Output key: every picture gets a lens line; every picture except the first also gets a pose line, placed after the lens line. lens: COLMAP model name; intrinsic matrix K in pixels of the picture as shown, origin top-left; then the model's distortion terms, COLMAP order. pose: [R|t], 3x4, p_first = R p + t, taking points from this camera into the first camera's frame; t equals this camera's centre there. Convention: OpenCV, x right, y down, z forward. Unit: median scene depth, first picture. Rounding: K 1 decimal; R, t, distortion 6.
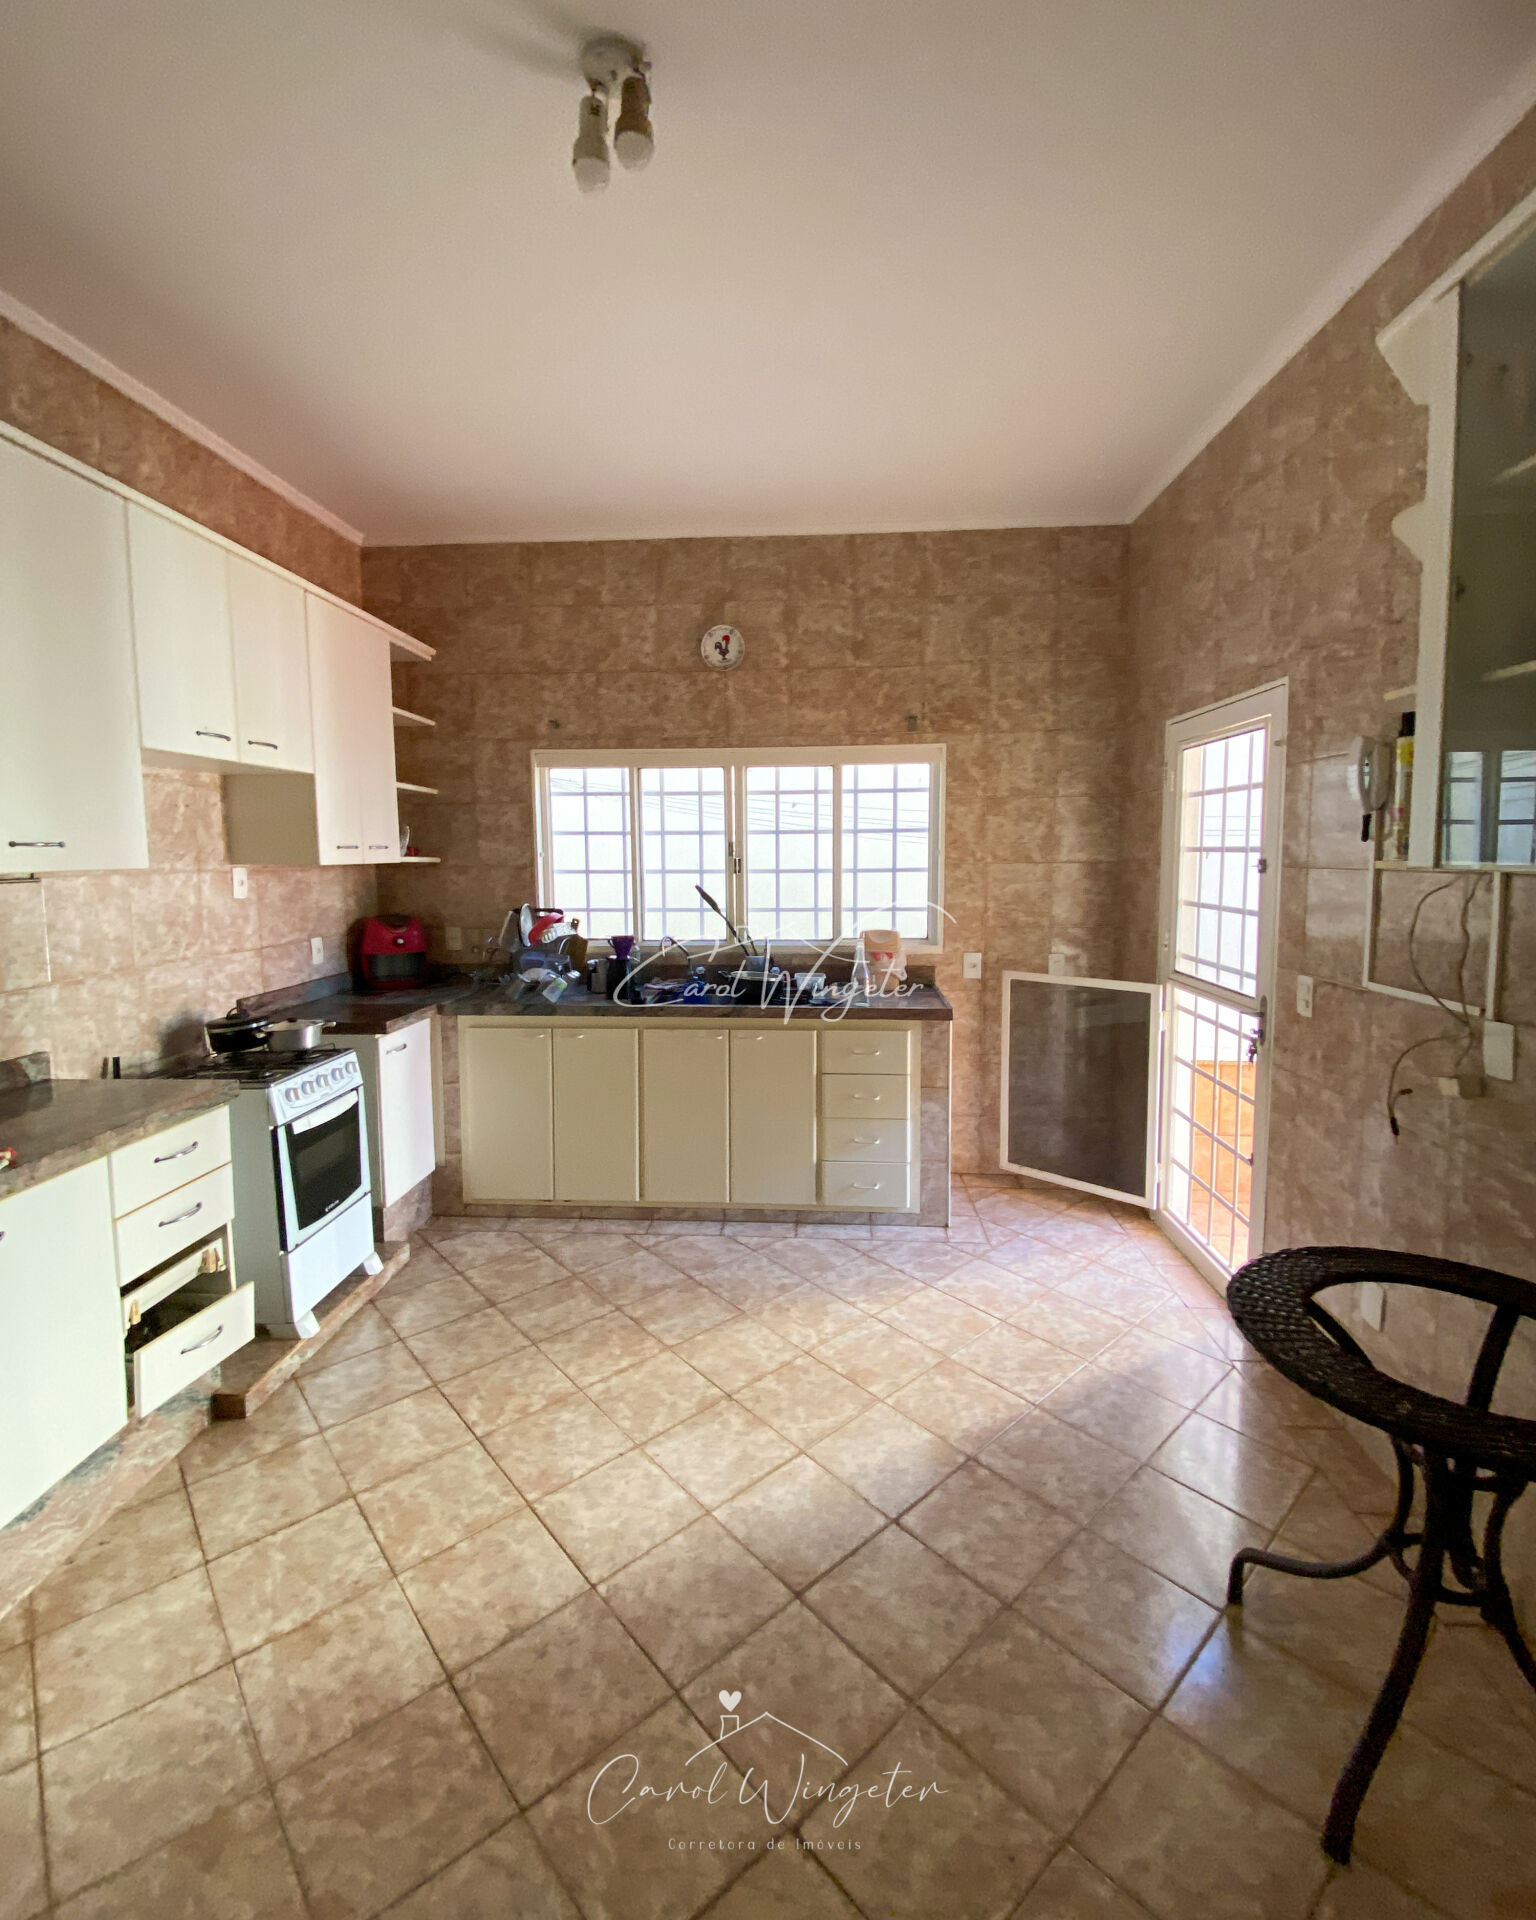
lens RADIAL K [[847.3, 0, 769.3], [0, 847.3, 960.4], [0, 0, 1]] dist [0.015603, -0.019105]
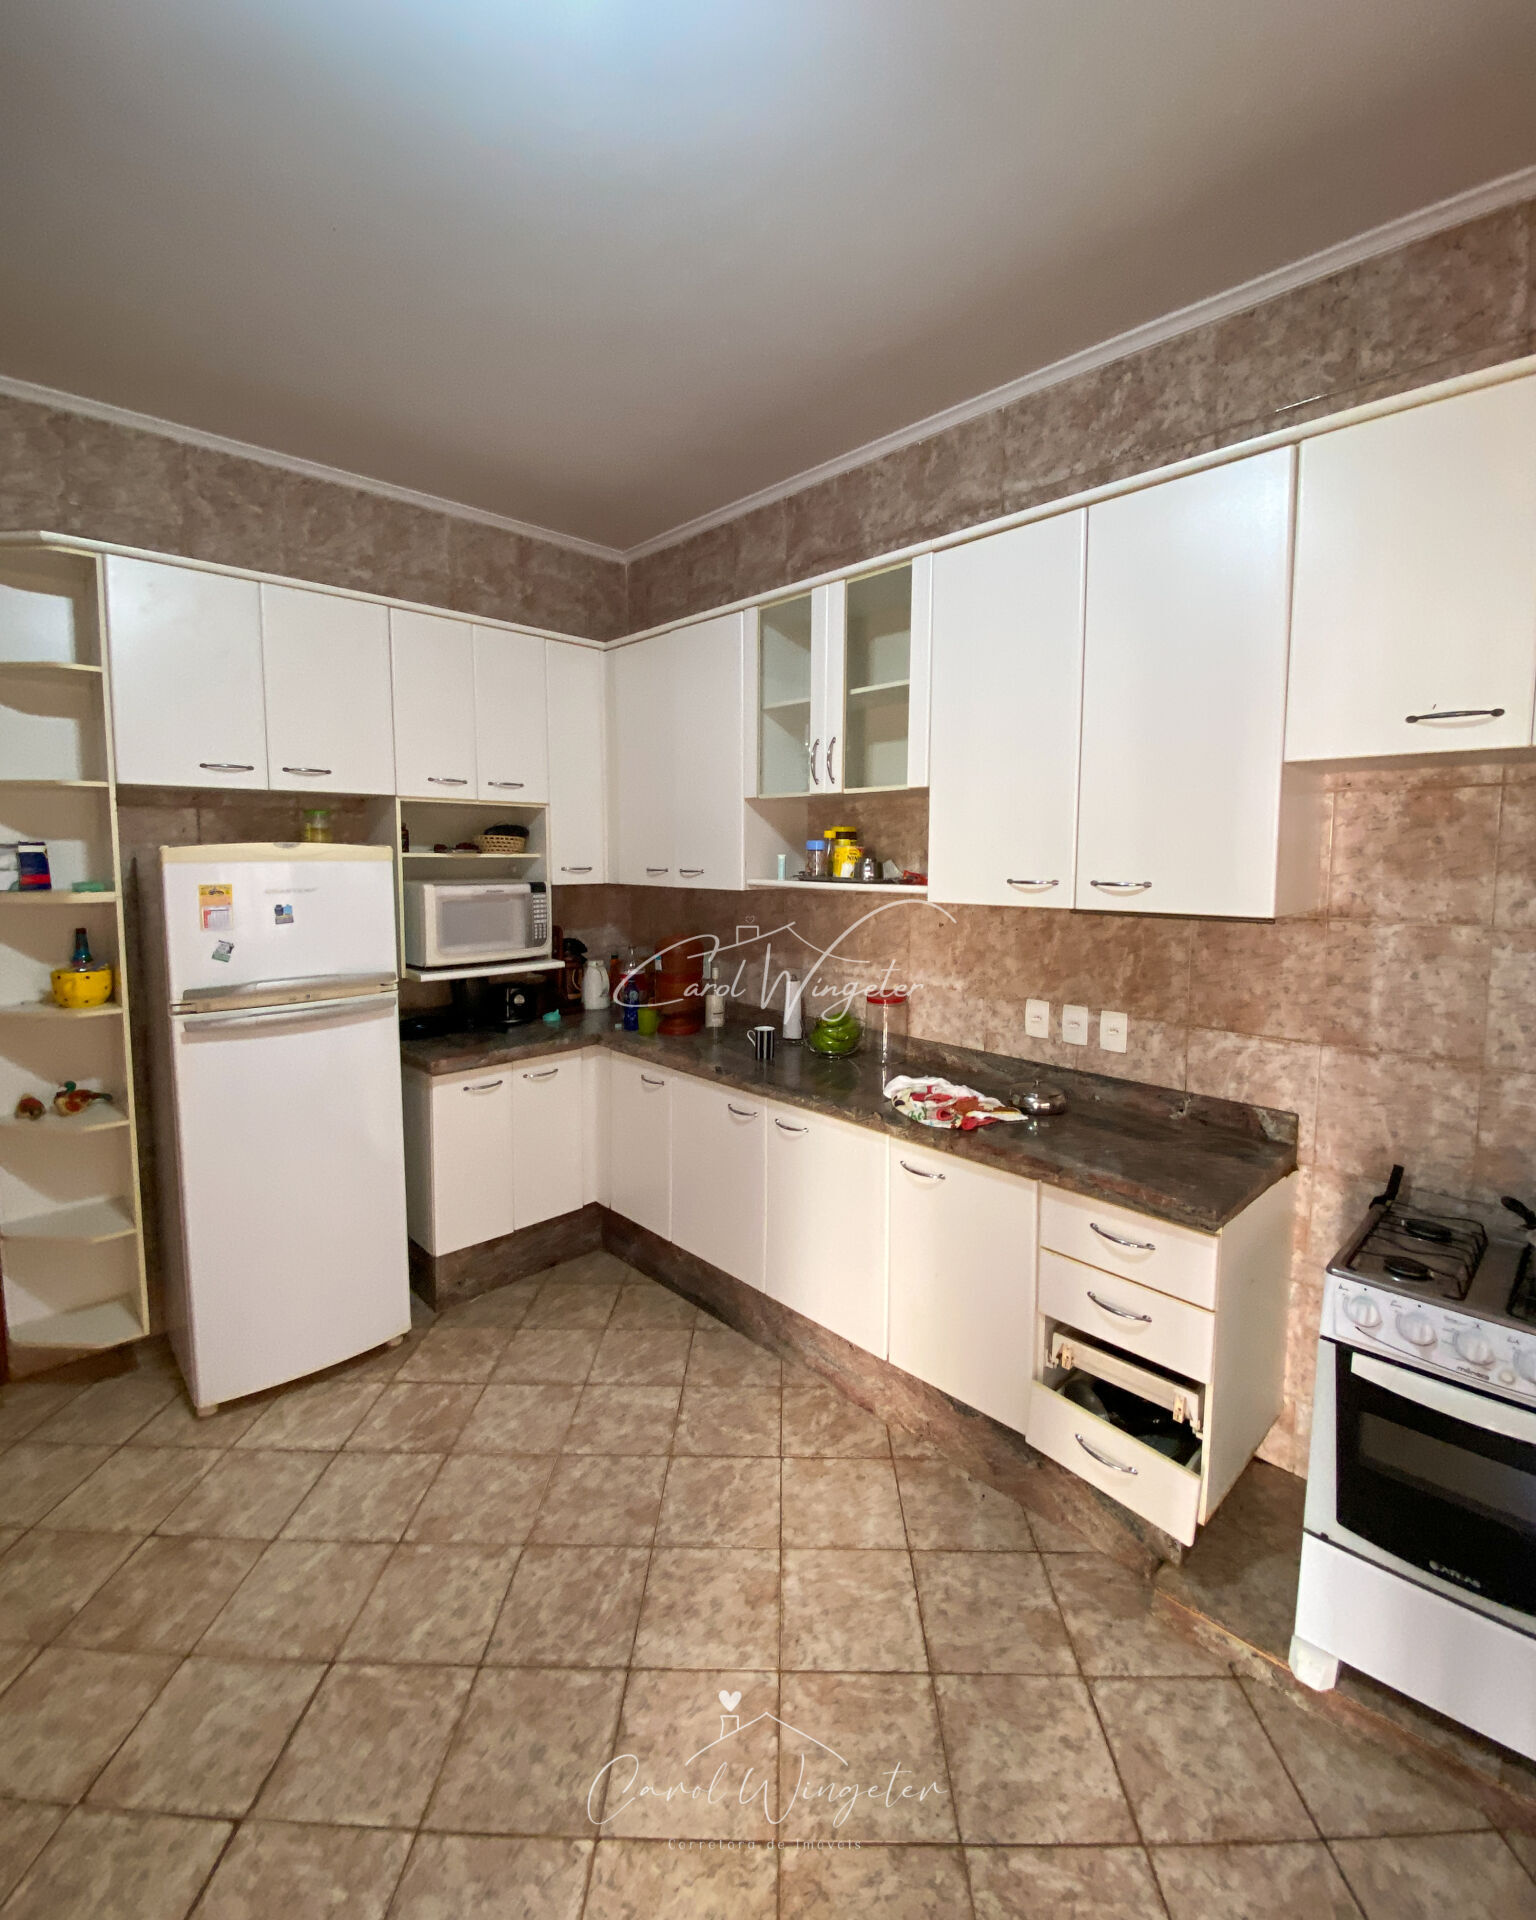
lens RADIAL K [[847.3, 0, 765.0], [0, 847.3, 931.2], [0, 0, 1]] dist [0.015603, -0.019105]
pose [[-0.677903, 0.074835, -0.731333, 0.146021], [-0.088510, 0.979261, 0.182247, -0.184019], [0.729804, 0.188276, -0.657220, 1.099428]]
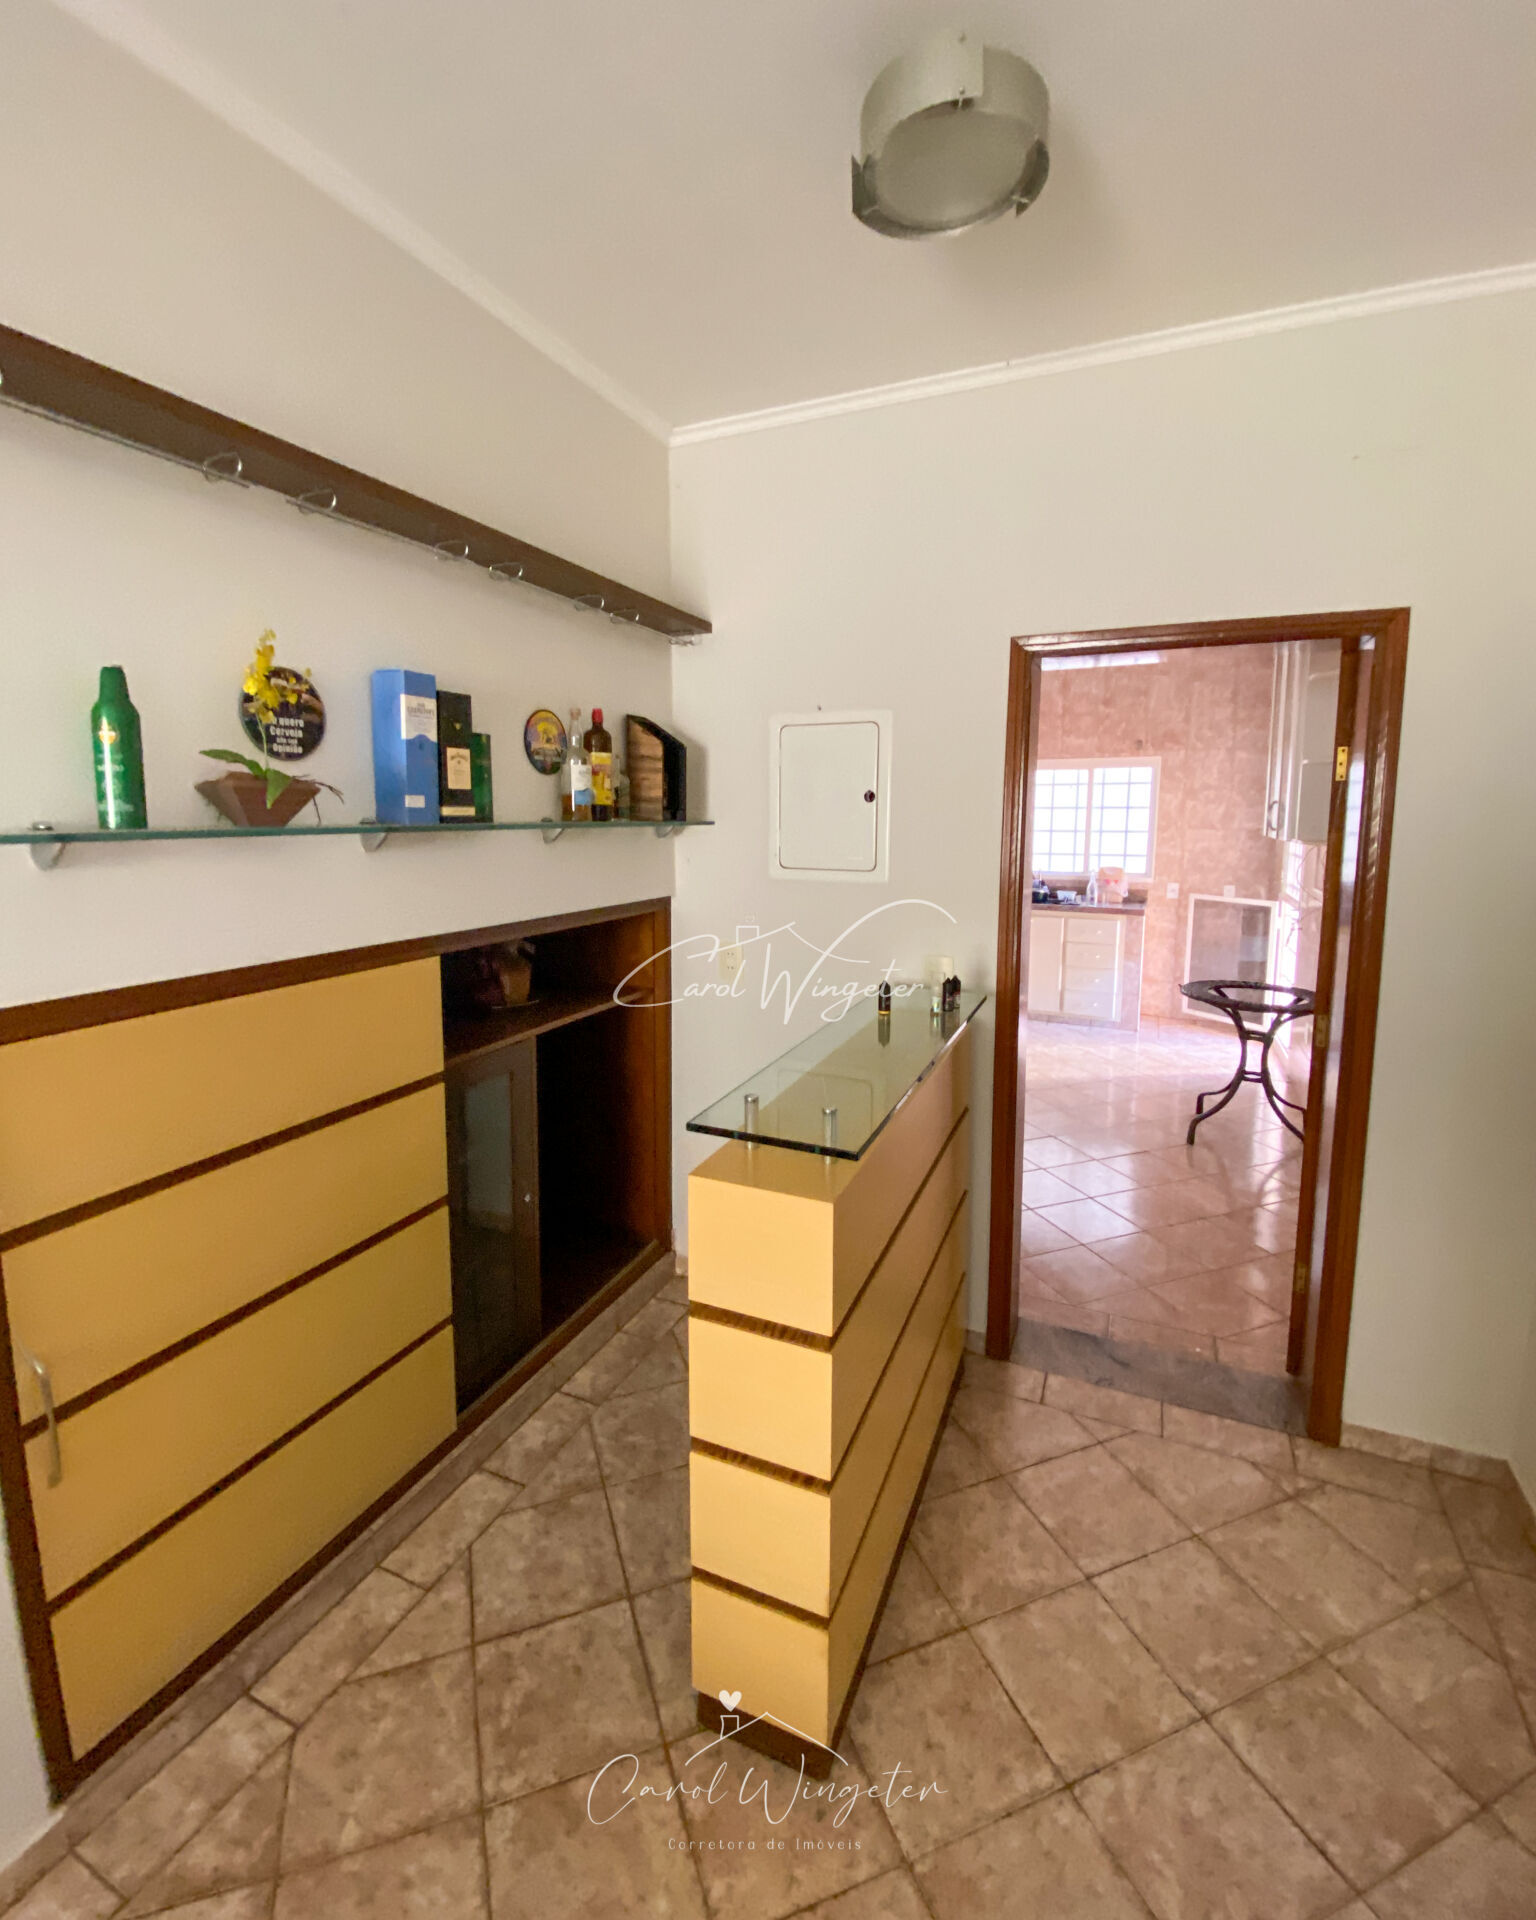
lens RADIAL K [[847.3, 0, 748.4], [0, 847.3, 906.2], [0, 0, 1]] dist [0.015603, -0.019105]
pose [[0.934348, 0.050351, -0.352787, 0.054813], [-0.050230, 0.998692, 0.009504, 0.062872], [0.352804, 0.008840, 0.935655, -0.854541]]
